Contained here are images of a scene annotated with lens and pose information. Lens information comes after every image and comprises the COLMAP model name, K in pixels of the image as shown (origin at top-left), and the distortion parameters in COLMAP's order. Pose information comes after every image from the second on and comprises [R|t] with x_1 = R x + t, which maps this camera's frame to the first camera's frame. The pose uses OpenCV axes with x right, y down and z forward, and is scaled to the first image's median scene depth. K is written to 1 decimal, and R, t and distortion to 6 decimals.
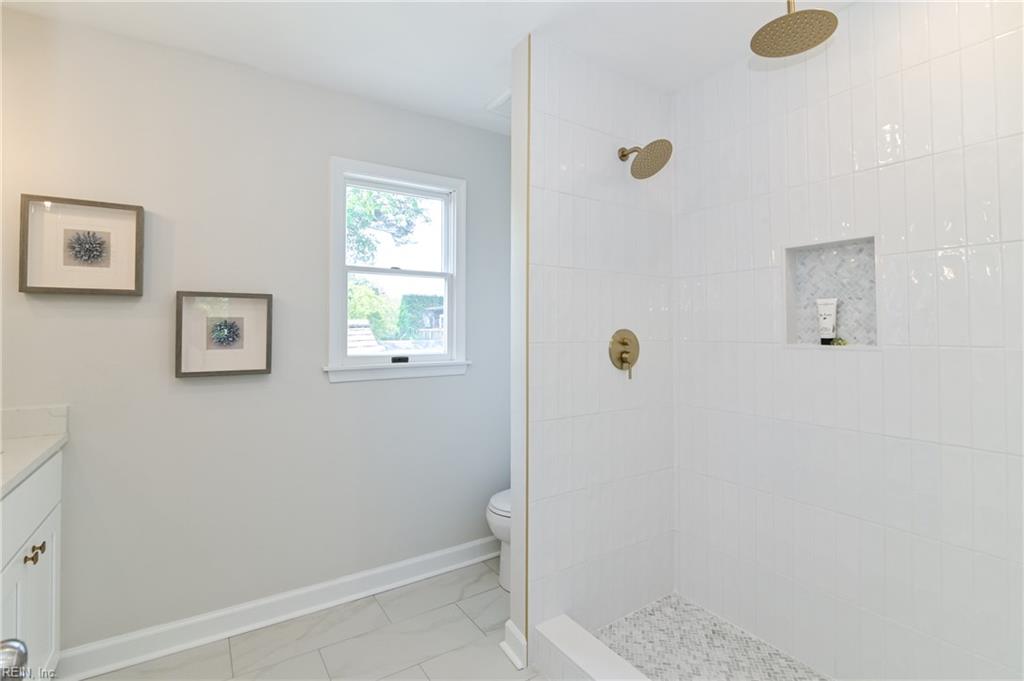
lens RADIAL K [[487.0, 0, 512.0], [0, 487.0, 340.5], [0, 0, 1]] dist [0.001313, 0.000098]
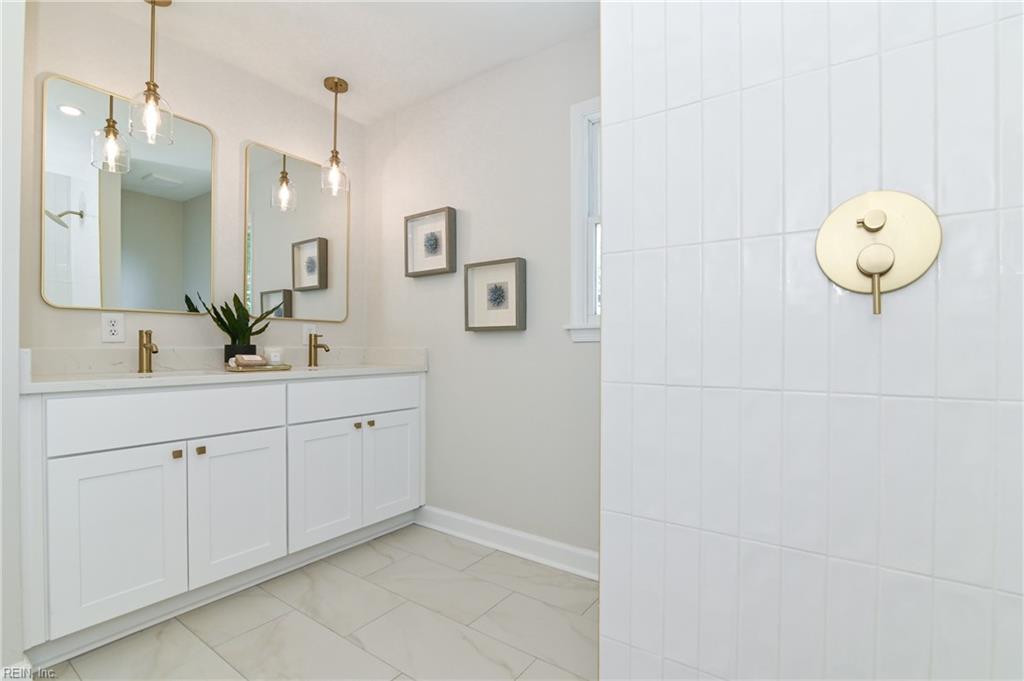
lens RADIAL K [[487.0, 0, 512.0], [0, 487.0, 340.5], [0, 0, 1]] dist [0.001313, 0.000098]
pose [[0.359615, 0.003727, -0.933093, 0.642094], [-0.002713, 0.999992, 0.002948, 0.107246], [0.933097, 0.001471, 0.359622, 0.708343]]
